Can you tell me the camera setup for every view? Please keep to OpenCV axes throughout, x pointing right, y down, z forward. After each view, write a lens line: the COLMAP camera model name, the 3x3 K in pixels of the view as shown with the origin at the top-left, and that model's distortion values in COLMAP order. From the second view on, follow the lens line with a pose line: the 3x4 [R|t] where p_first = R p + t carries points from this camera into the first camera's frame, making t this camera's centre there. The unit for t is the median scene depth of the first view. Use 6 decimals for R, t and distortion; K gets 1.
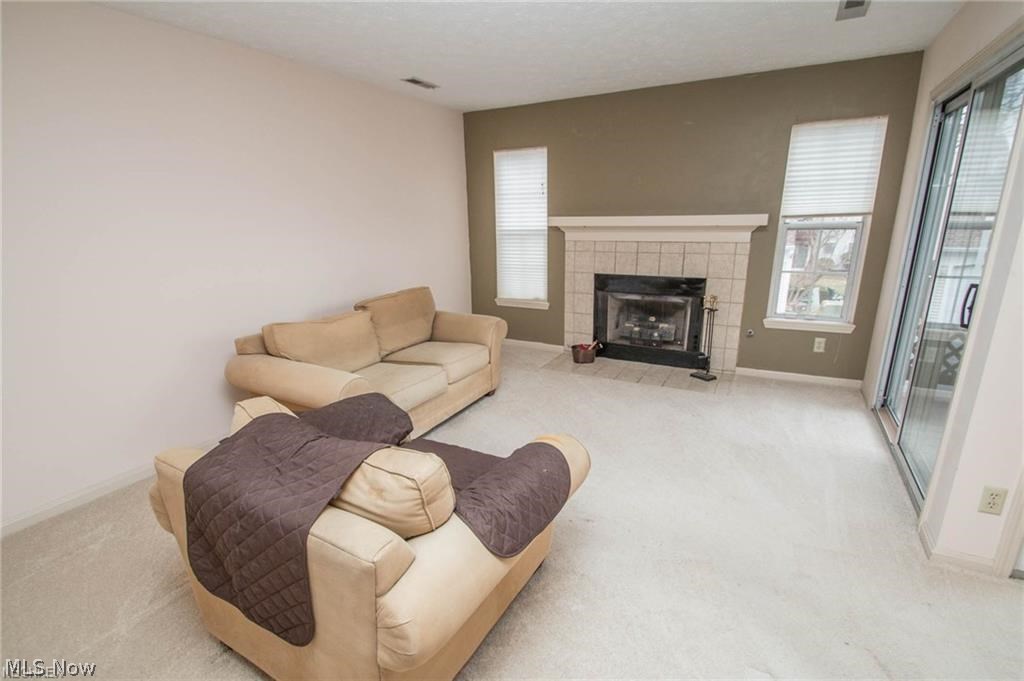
lens RADIAL K [[472.8, 0, 511.4], [0, 472.8, 346.1], [0, 0, 1]] dist [0.004929, -0.010444]
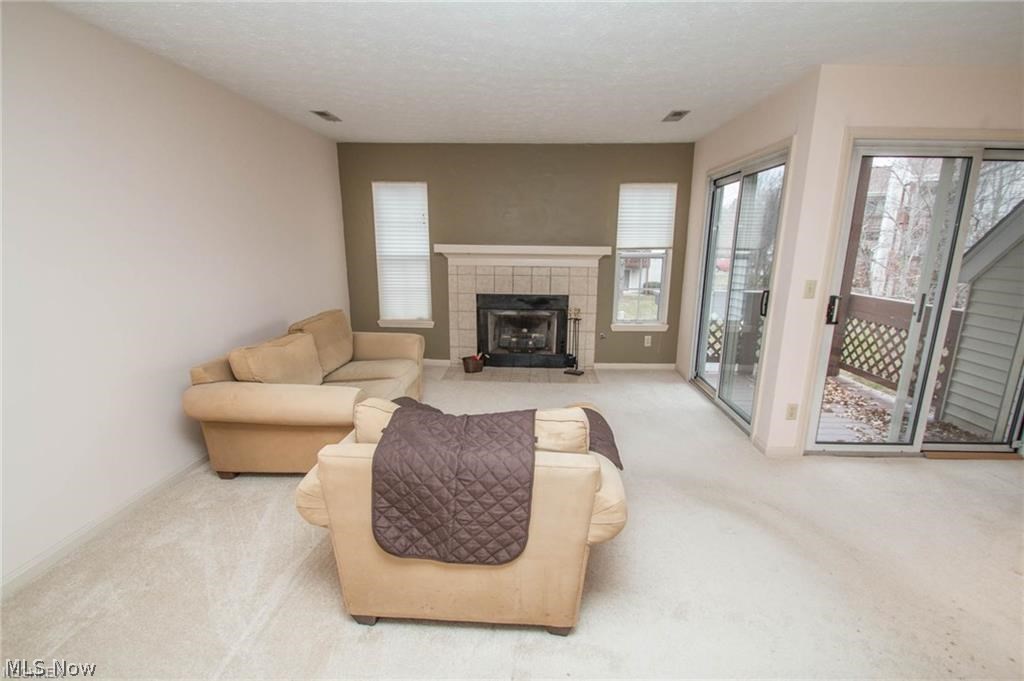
lens RADIAL K [[472.8, 0, 511.4], [0, 472.8, 343.5], [0, 0, 1]] dist [0.004929, -0.010444]
pose [[0.901546, -0.065036, 0.427768, -0.277397], [0.090003, 0.995202, -0.038380, 0.020510], [-0.423220, 0.073101, 0.903073, -0.073066]]
